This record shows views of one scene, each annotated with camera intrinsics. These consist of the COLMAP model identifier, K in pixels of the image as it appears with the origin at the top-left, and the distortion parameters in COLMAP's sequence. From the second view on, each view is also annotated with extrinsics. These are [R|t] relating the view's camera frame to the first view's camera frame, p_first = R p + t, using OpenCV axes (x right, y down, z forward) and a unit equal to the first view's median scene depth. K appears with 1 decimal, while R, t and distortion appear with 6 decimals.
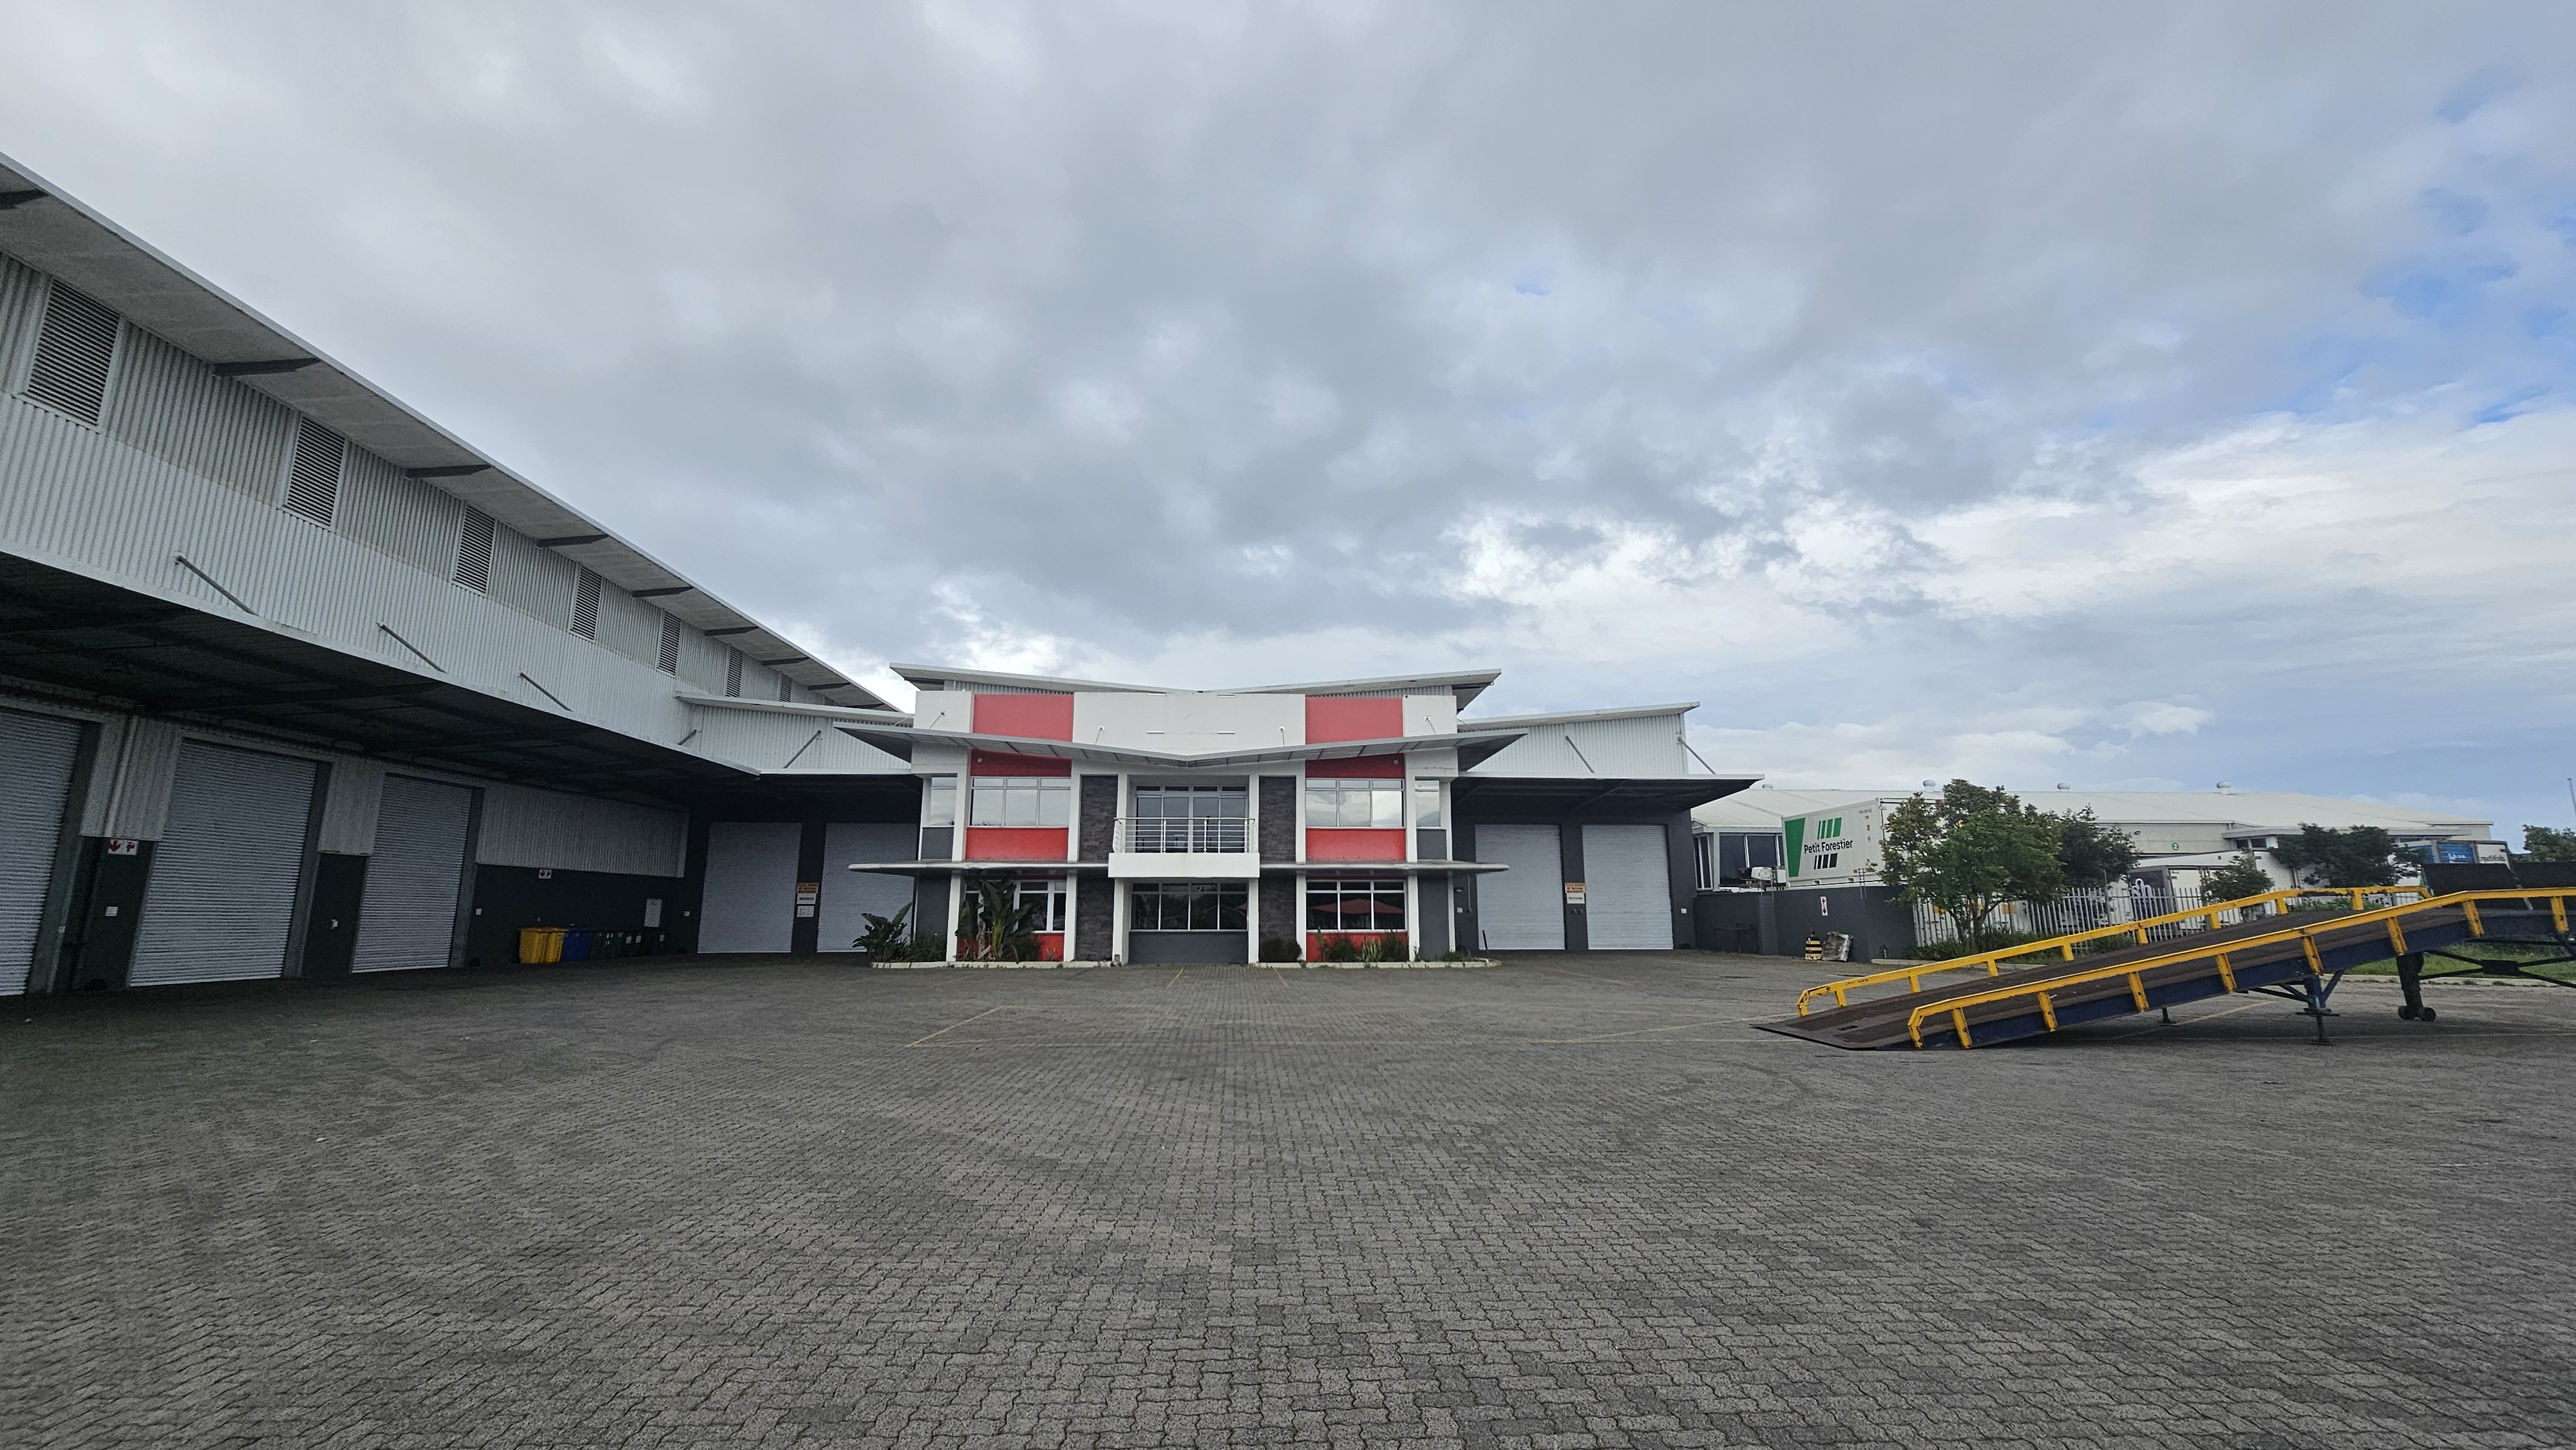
lens RADIAL K [[1047.9, 0, 1272.4], [0, 1047.9, 724.8], [0, 0, 1]] dist [-0.000850, 0.001056]
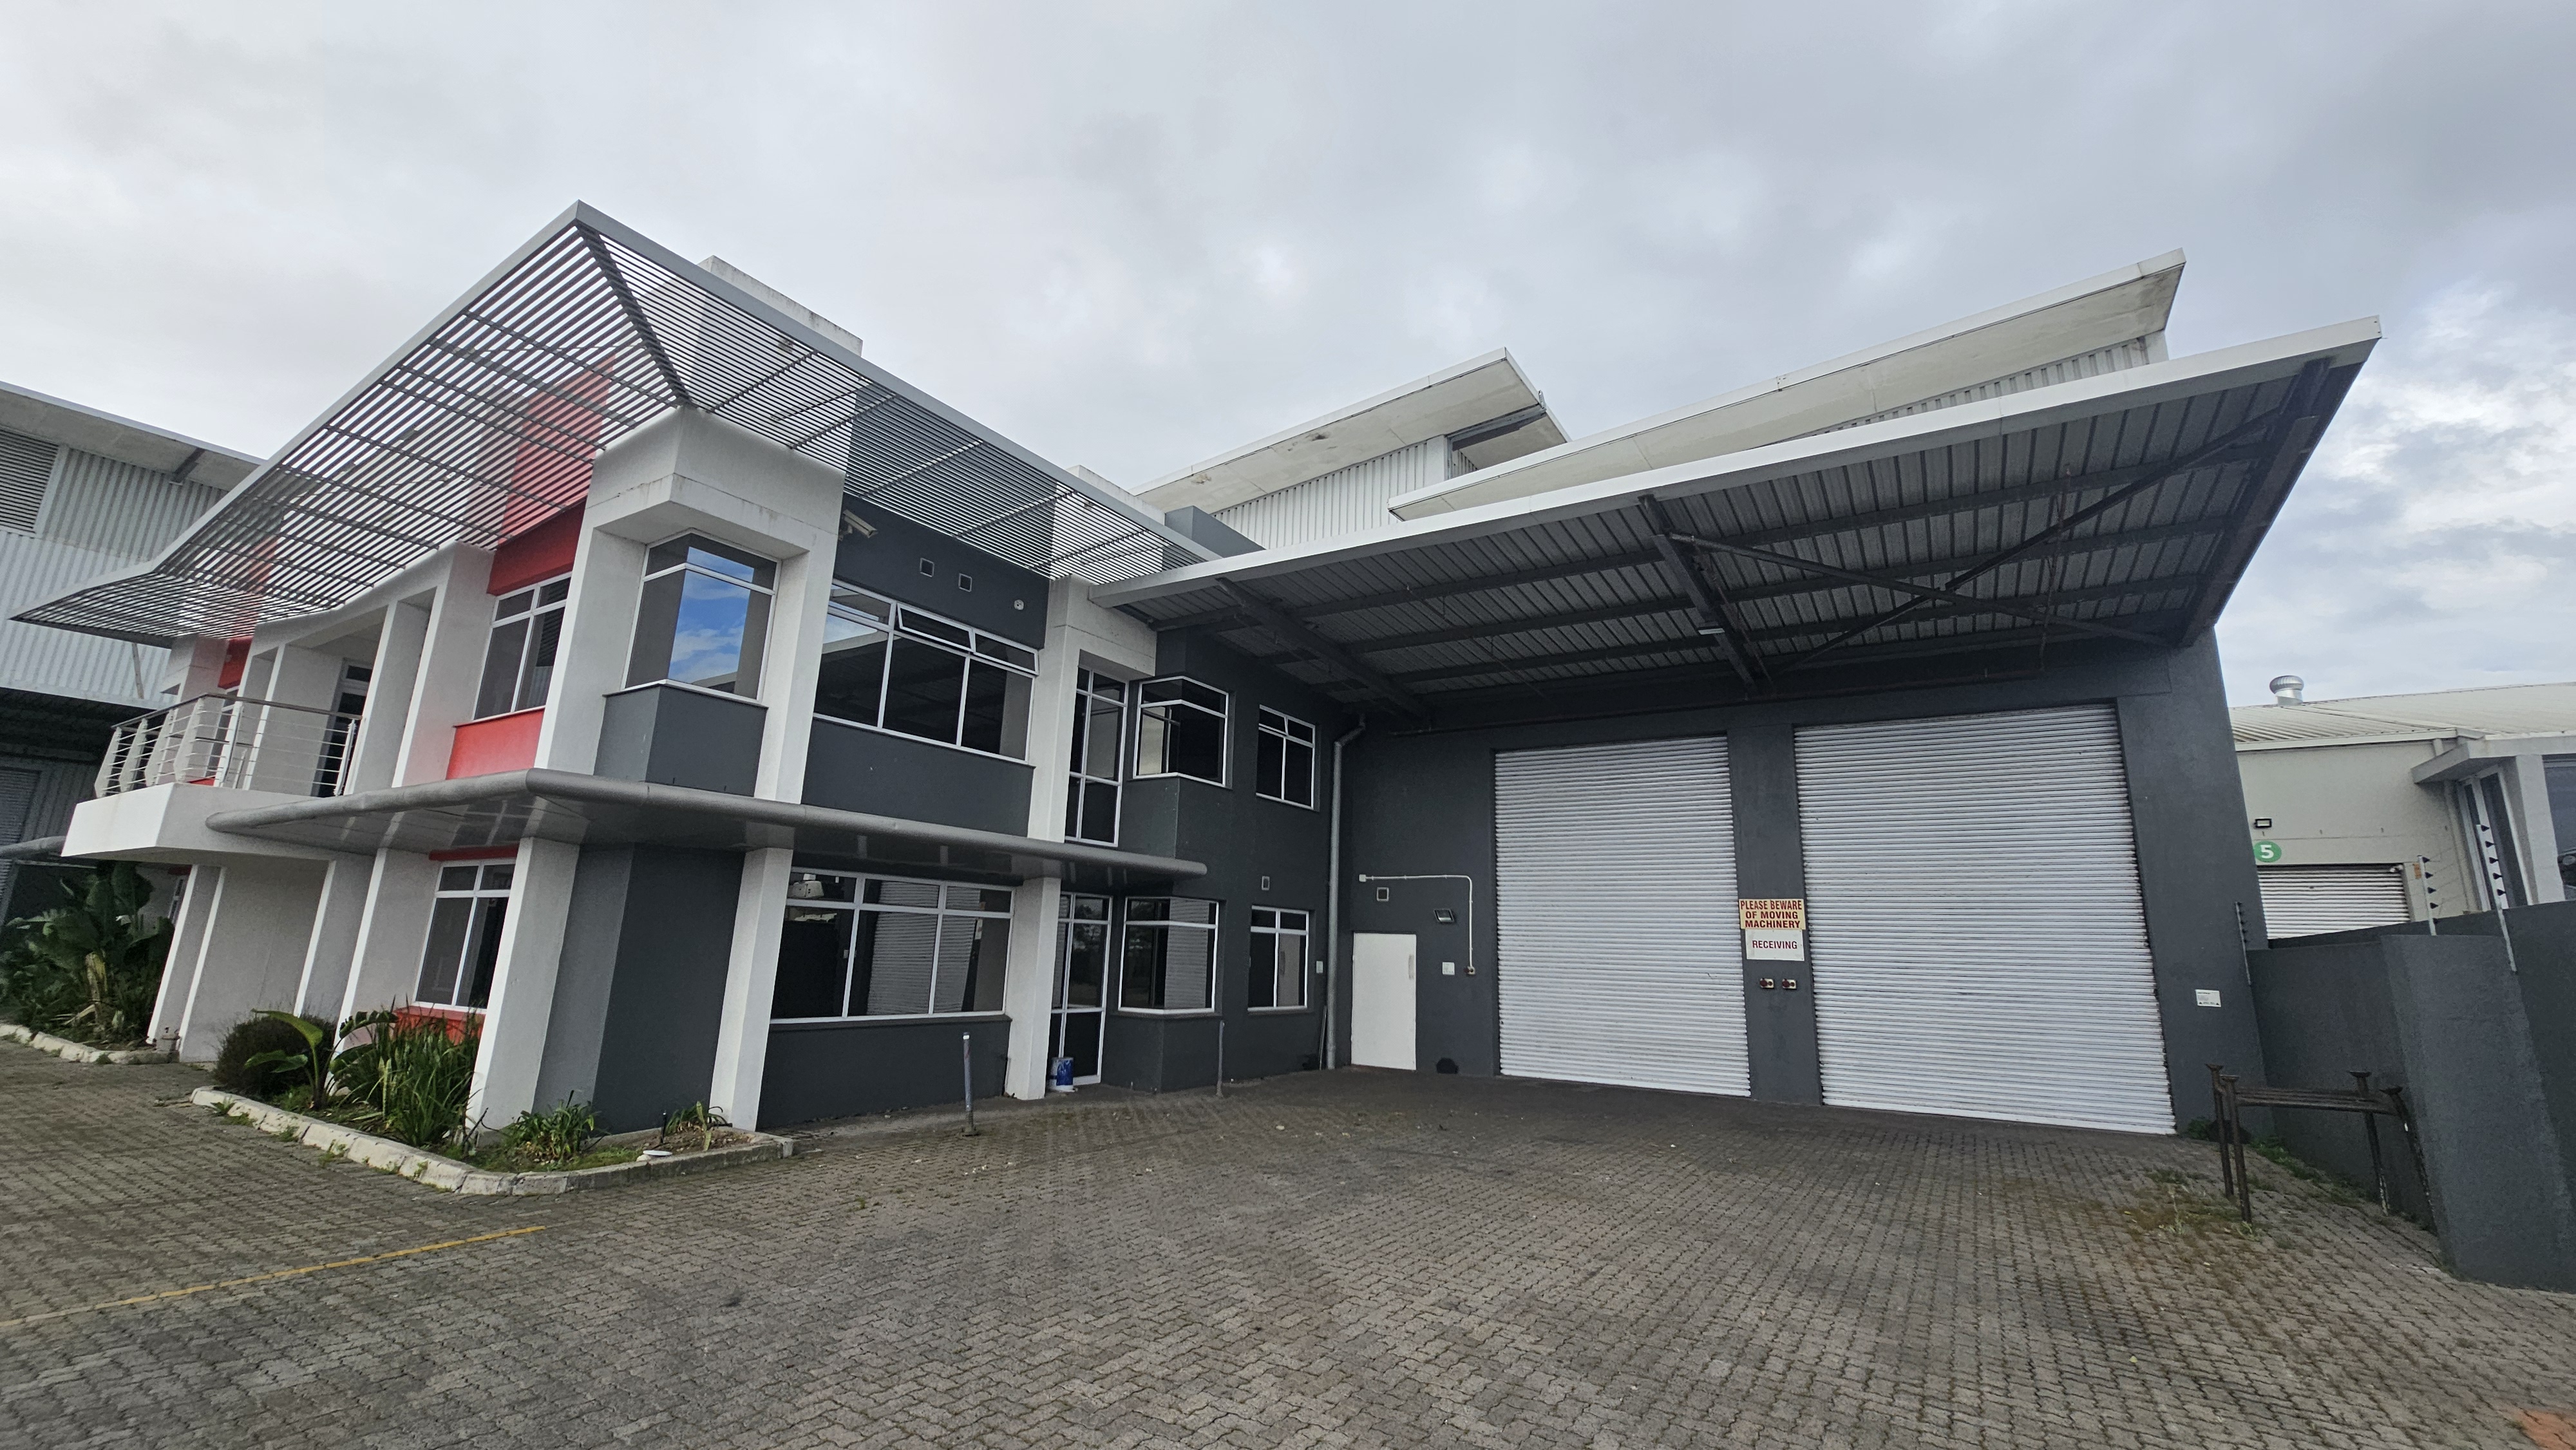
lens RADIAL K [[1047.9, 0, 1308.1], [0, 1047.9, 711.1], [0, 0, 1]] dist [-0.000850, 0.001056]
pose [[0.814273, -0.107730, -0.570398, 0.365134], [0.070331, 0.993698, -0.087277, 0.110064], [0.576206, 0.030950, 0.816718, 0.638459]]
